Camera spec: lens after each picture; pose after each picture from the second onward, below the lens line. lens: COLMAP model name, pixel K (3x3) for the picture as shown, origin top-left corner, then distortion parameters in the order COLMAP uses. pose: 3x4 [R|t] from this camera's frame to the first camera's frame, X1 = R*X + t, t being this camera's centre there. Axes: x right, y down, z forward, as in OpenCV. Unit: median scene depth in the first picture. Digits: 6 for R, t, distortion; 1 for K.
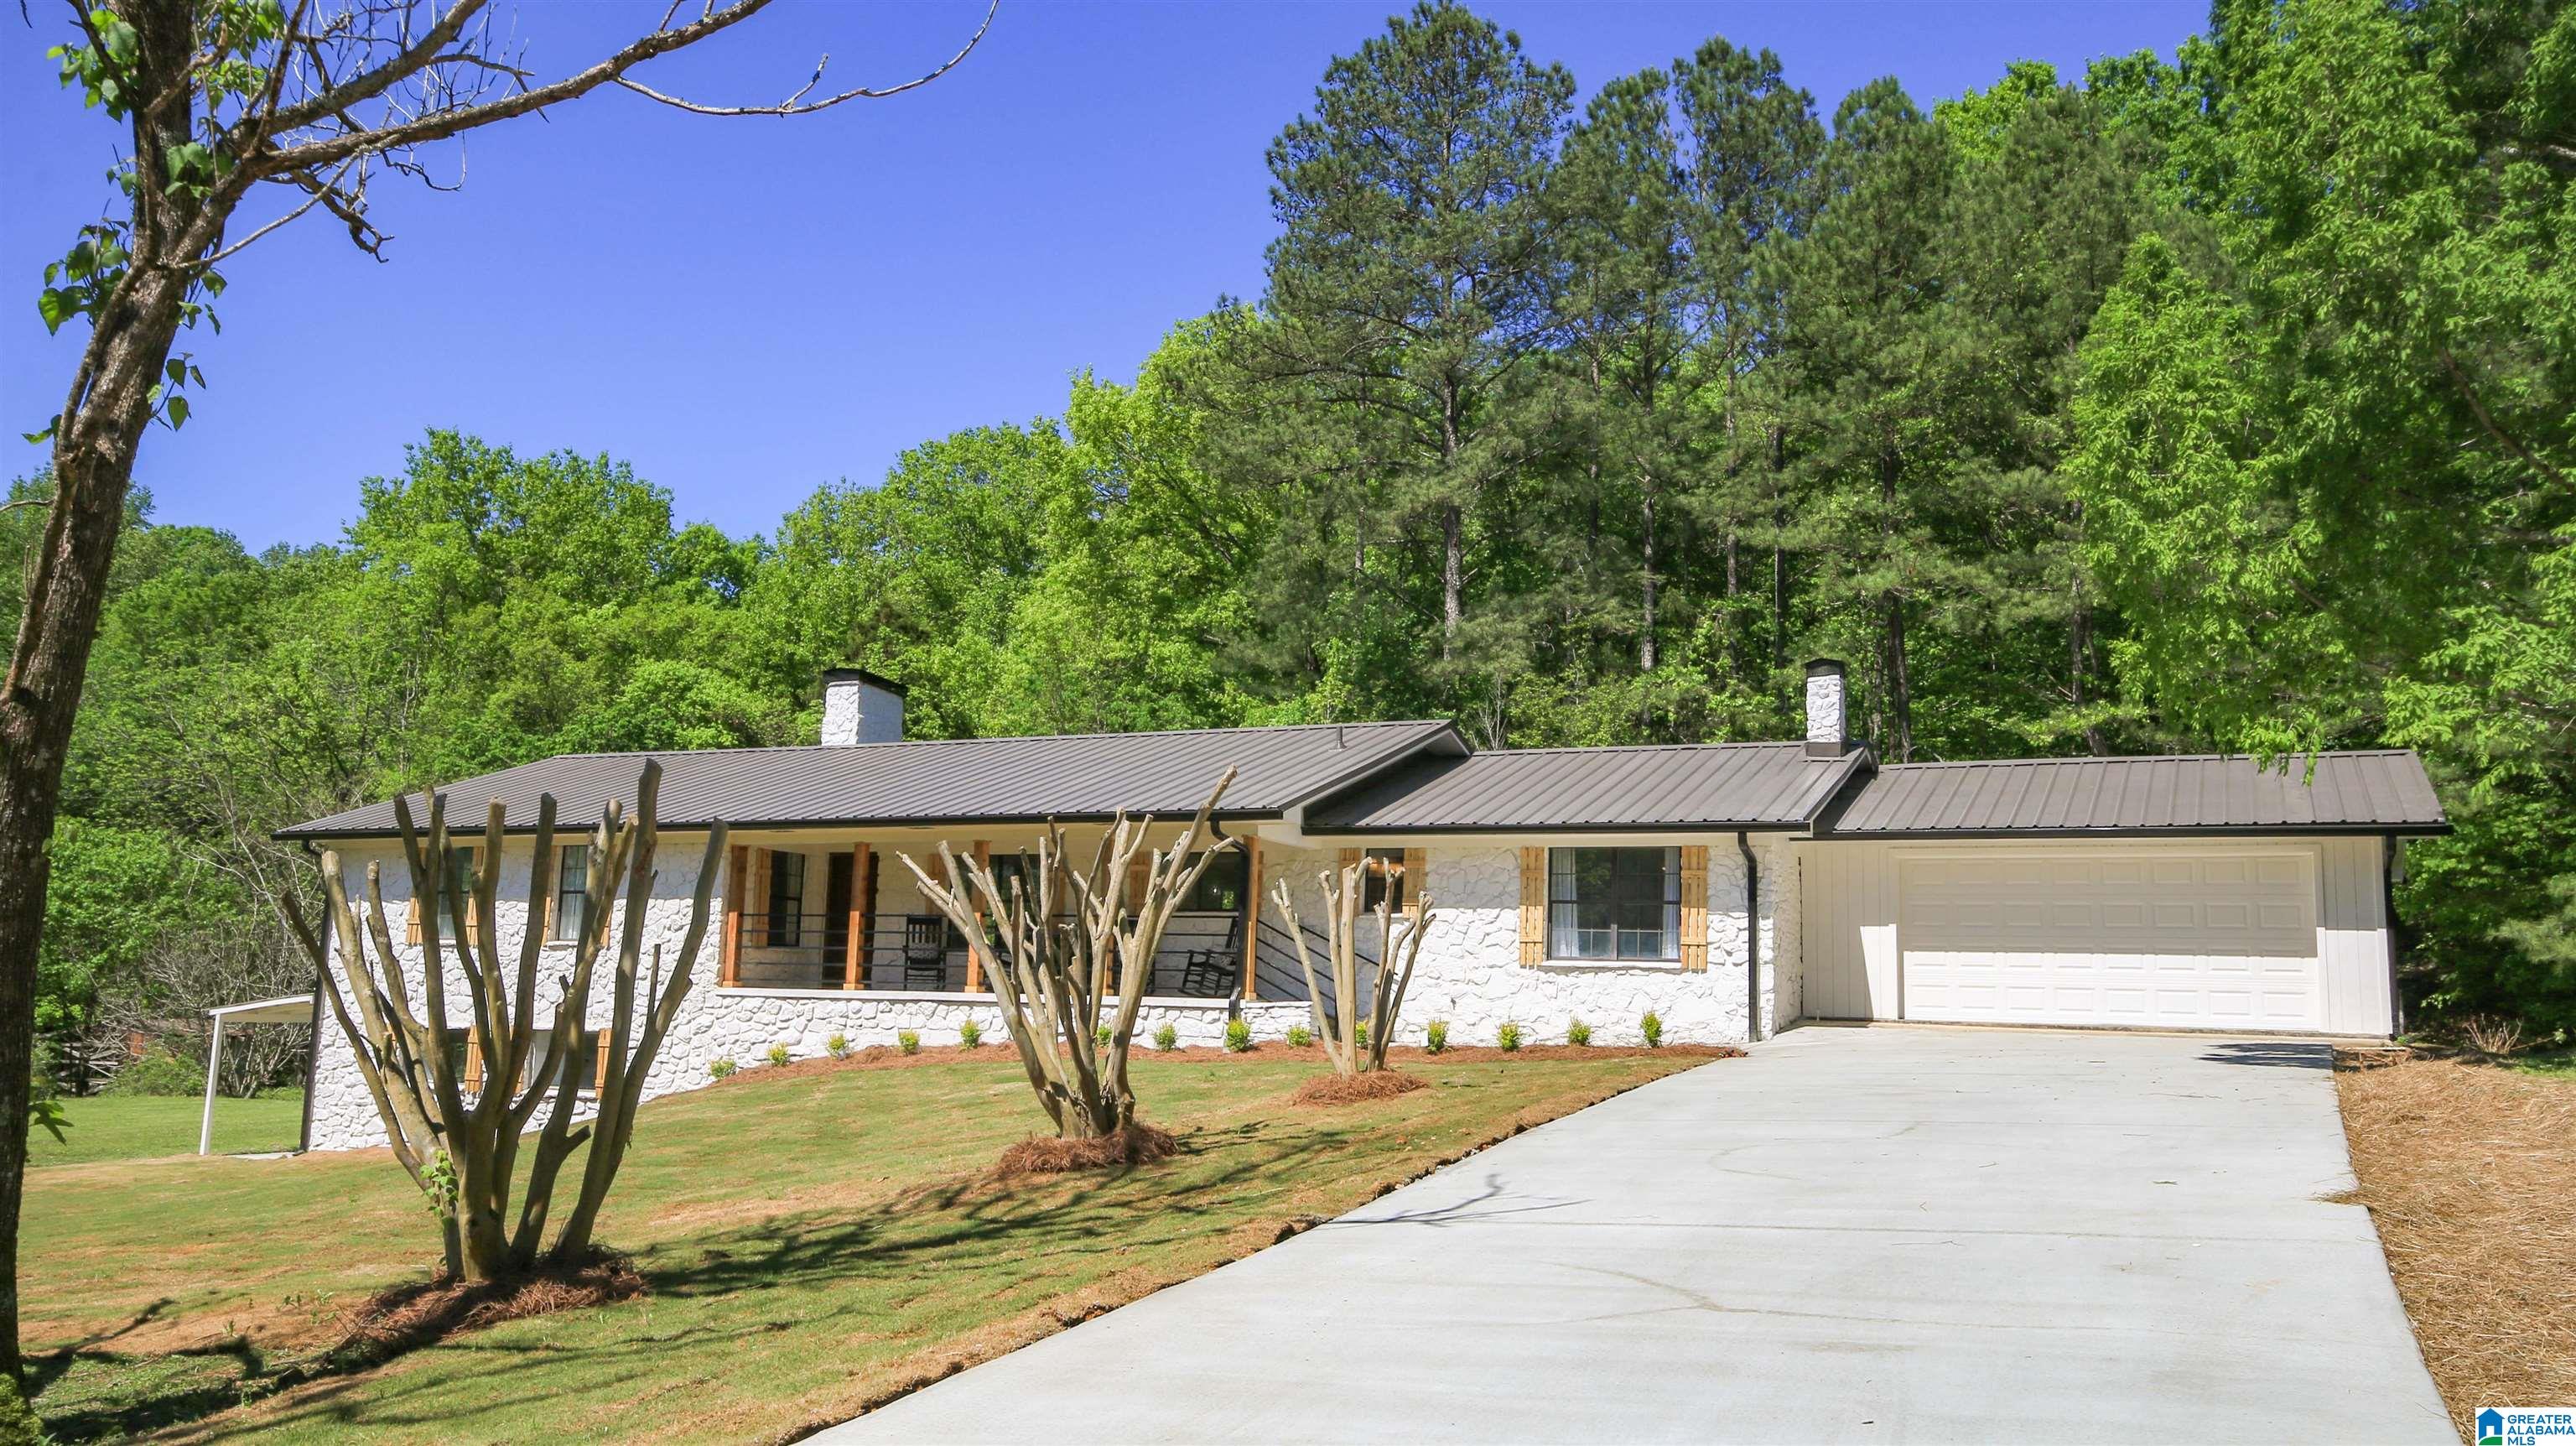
lens RADIAL K [[1920.5, 0, 1288.0], [0, 1920.5, 723.0], [0, 0, 1]] dist [0.000783, 0.000117]
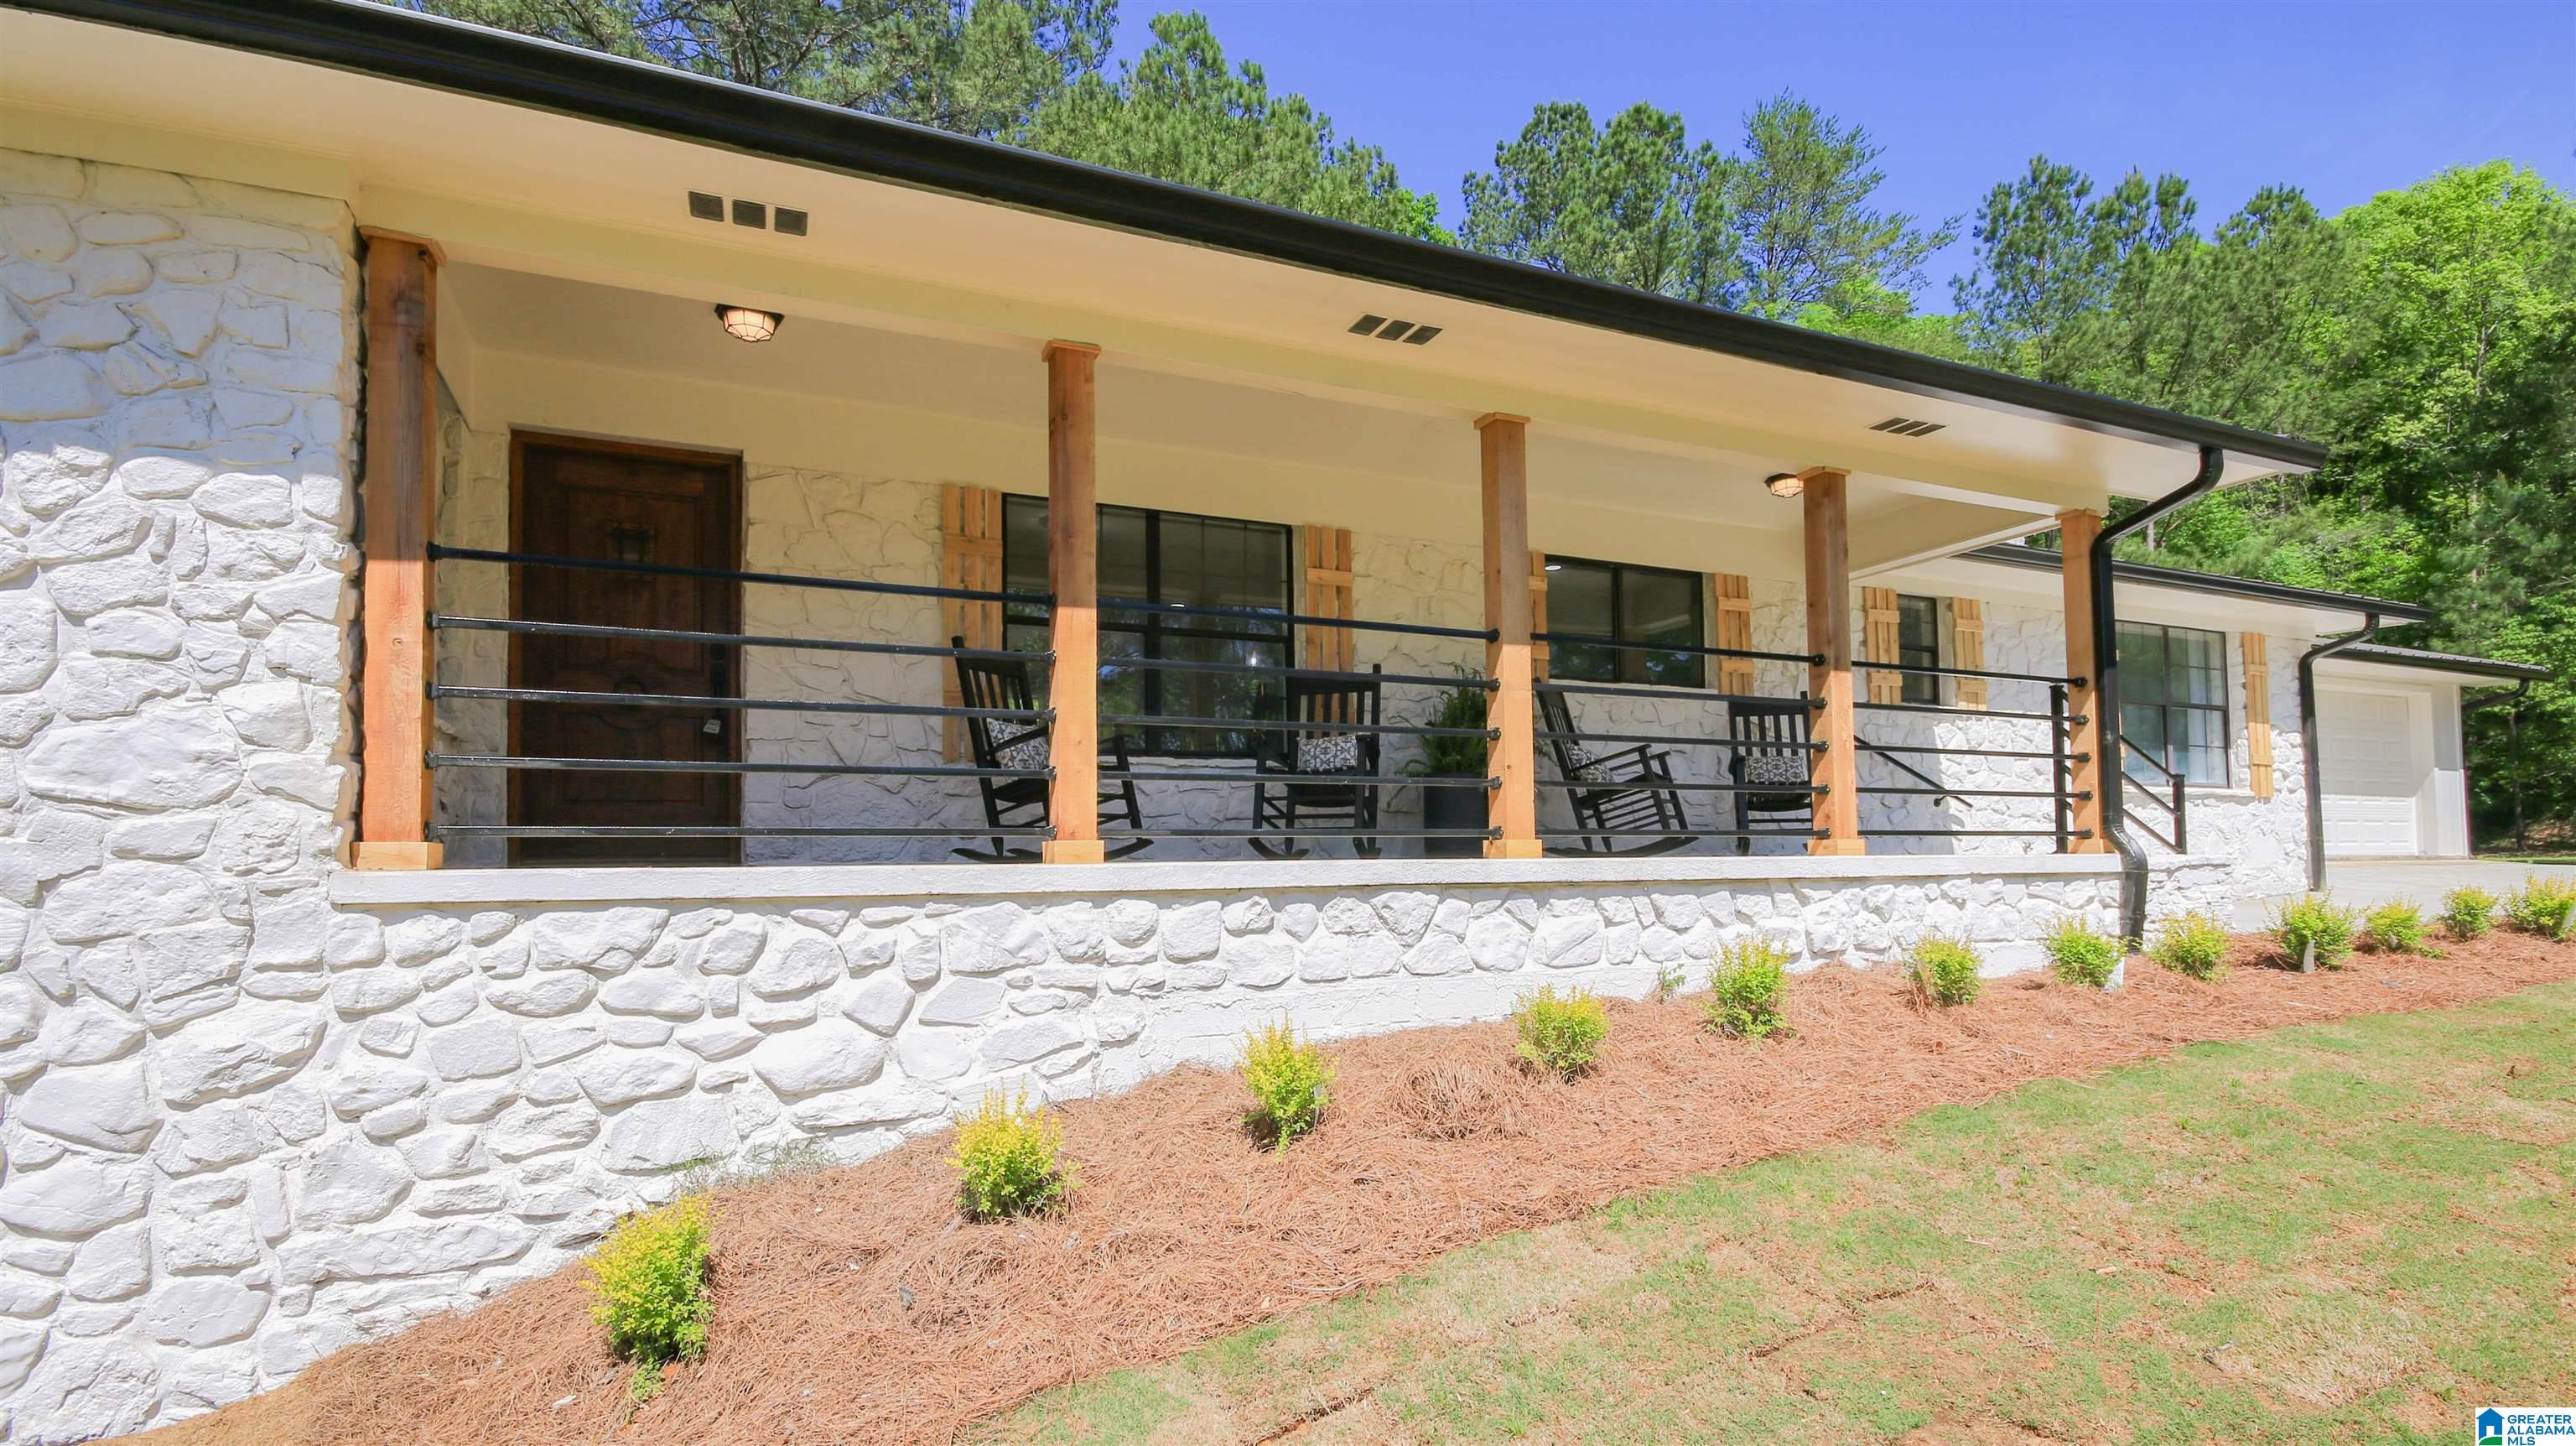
lens RADIAL K [[1189.7, 0, 1267.4], [0, 1189.7, 825.7], [0, 0, 1]] dist [0.002124, 0.000777]
pose [[0.658539, -0.007379, 0.752511, -0.337474], [-0.083755, 0.993021, 0.083034, 0.116151], [-0.747872, -0.117708, 0.653325, 0.860485]]
